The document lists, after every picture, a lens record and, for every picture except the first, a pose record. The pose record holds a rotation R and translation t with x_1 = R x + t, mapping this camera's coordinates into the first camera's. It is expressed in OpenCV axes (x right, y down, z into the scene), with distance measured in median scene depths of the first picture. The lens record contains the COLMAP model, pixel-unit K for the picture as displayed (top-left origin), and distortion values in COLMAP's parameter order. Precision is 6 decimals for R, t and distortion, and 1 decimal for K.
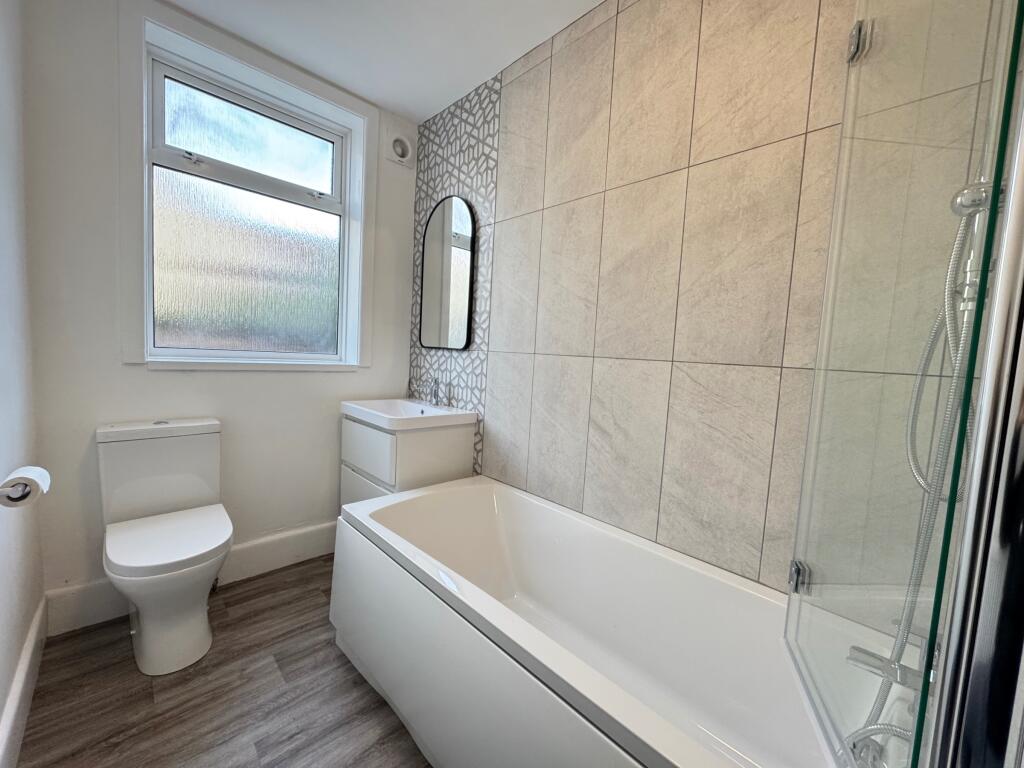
lens RADIAL K [[405.6, 0, 513.5], [0, 405.6, 389.8], [0, 0, 1]] dist [-0.002396, -0.000389]
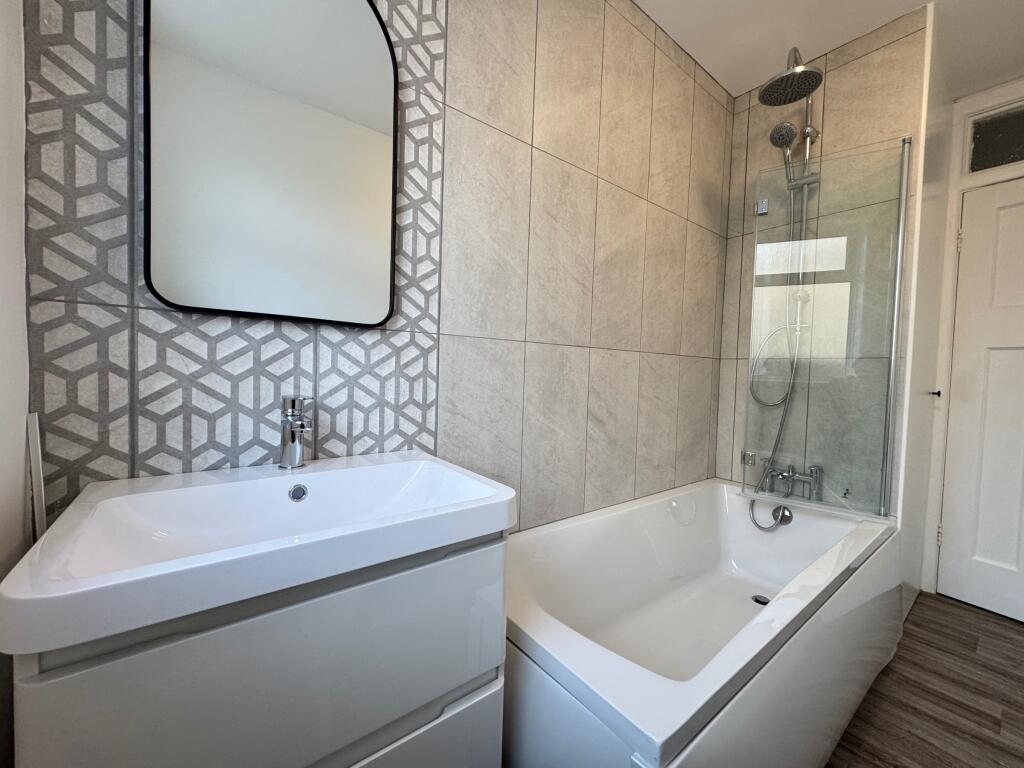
lens RADIAL K [[405.6, 0, 514.1], [0, 405.6, 378.5], [0, 0, 1]] dist [-0.002396, -0.000389]
pose [[0.114733, -0.089095, 0.989393, -0.668876], [0.049751, 0.995235, 0.083852, -0.083258], [-0.992150, 0.039603, 0.118619, 0.919968]]
